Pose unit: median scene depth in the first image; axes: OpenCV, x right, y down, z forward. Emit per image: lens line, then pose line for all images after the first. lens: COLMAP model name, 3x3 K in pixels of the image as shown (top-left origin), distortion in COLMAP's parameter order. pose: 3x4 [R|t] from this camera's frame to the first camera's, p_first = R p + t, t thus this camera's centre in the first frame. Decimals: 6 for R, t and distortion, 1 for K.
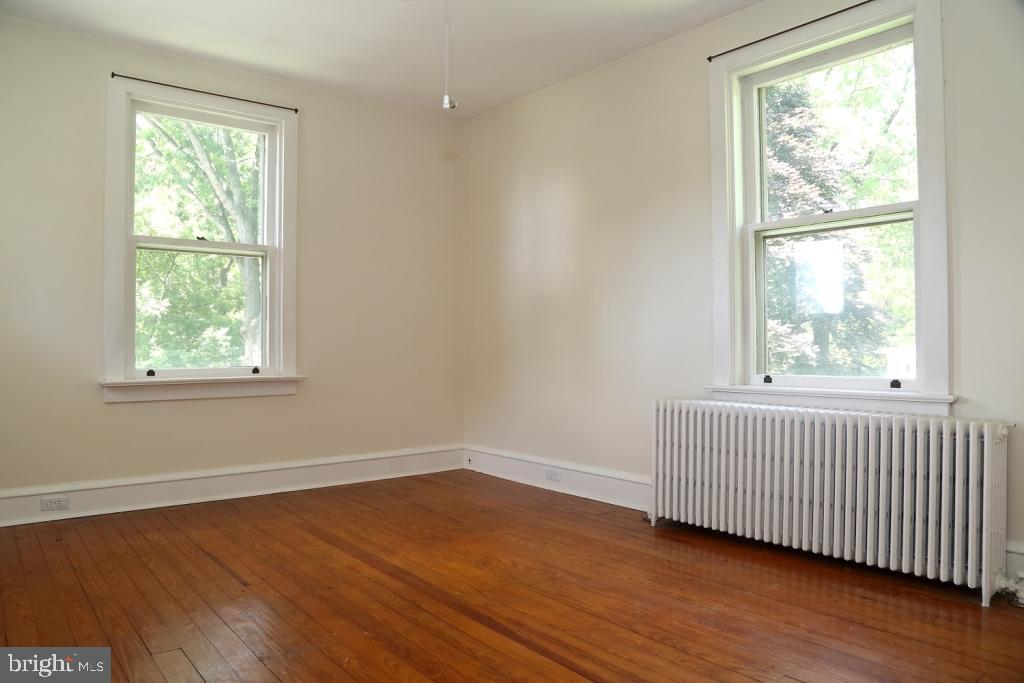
lens RADIAL K [[705.4, 0, 508.0], [0, 705.4, 340.7], [0, 0, 1]] dist [-0.059302, 0.000640]
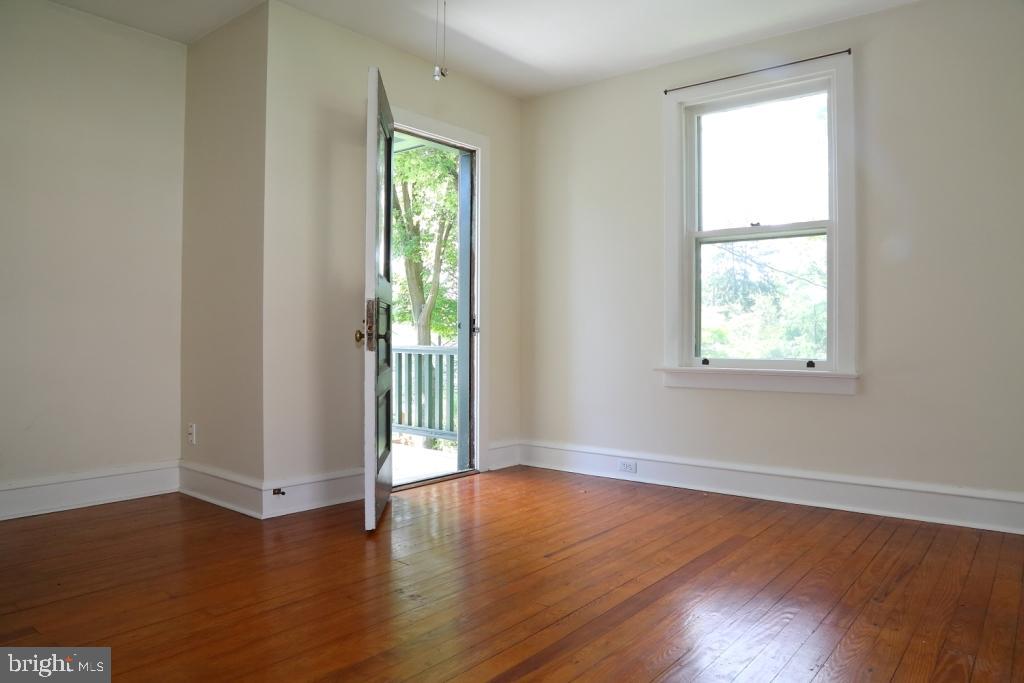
lens RADIAL K [[705.4, 0, 508.0], [0, 705.4, 340.7], [0, 0, 1]] dist [-0.059302, 0.000640]
pose [[0.219585, 0.007191, -0.975567, 0.529320], [0.004317, 0.999956, 0.008342, 0.005305], [0.975584, -0.006043, 0.219544, 0.556726]]
